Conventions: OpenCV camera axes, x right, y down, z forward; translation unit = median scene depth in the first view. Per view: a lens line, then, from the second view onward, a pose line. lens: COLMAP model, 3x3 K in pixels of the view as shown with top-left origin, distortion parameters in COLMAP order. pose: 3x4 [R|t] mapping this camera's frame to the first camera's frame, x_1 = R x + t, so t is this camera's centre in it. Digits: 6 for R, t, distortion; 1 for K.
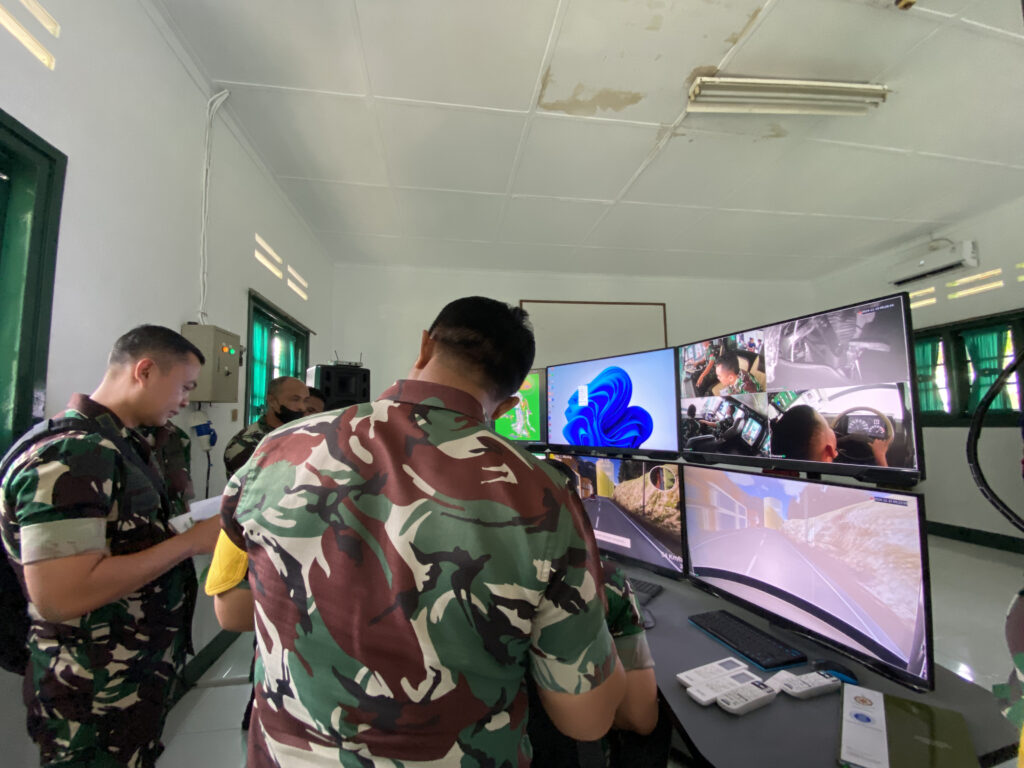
lens RADIAL K [[398.0, 0, 512.0], [0, 398.0, 384.0], [0, 0, 1]] dist [0.001166, -0.018523]
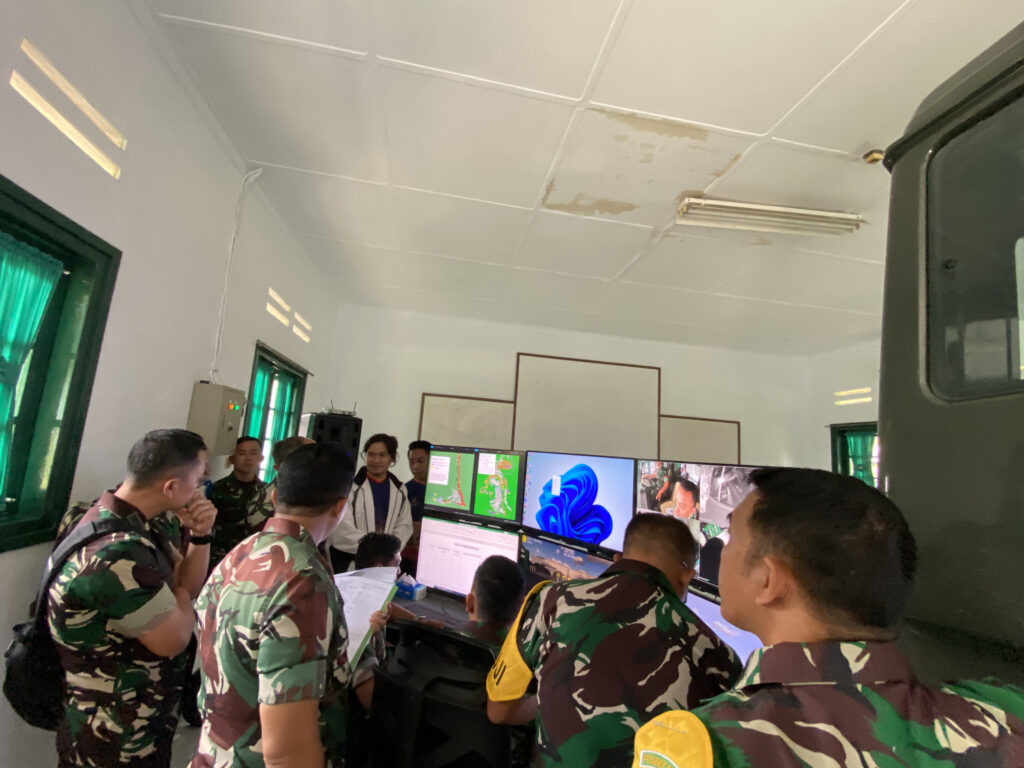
lens RADIAL K [[420.3, 0, 512.0], [0, 420.3, 384.0], [0, 0, 1]] dist [-0.001837, -0.017873]
pose [[0.996106, 0.088141, 0.002084, 0.038634], [-0.087746, 0.993391, -0.073990, -0.187251], [-0.008592, 0.073519, 0.997257, -0.205769]]
